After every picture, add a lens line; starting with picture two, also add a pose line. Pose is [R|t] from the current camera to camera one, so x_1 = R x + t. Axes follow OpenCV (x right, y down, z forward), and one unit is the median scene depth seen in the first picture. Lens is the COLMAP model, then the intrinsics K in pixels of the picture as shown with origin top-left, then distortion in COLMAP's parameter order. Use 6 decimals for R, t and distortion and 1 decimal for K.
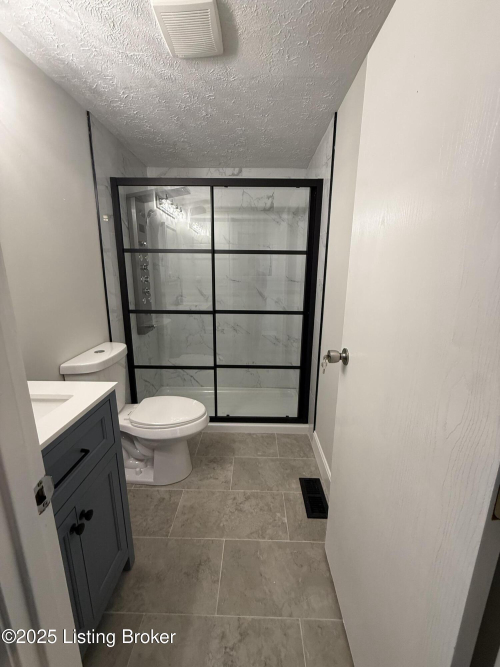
lens RADIAL K [[272.5, 0, 249.4], [0, 272.5, 333.3], [0, 0, 1]] dist [0.001356, 0.000435]
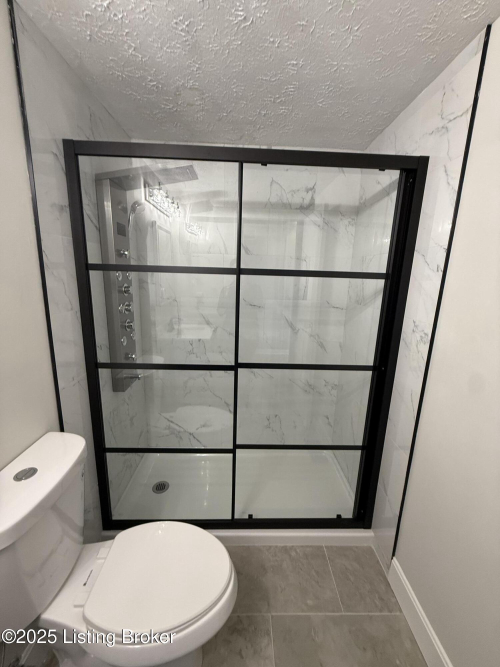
lens RADIAL K [[272.5, 0, 249.4], [0, 272.5, 333.3], [0, 0, 1]] dist [0.001356, 0.000435]
pose [[0.998971, 0.011890, 0.043778, -0.123225], [-0.011661, 0.999917, -0.005486, -0.146104], [-0.043839, 0.004970, 0.999026, 0.359647]]
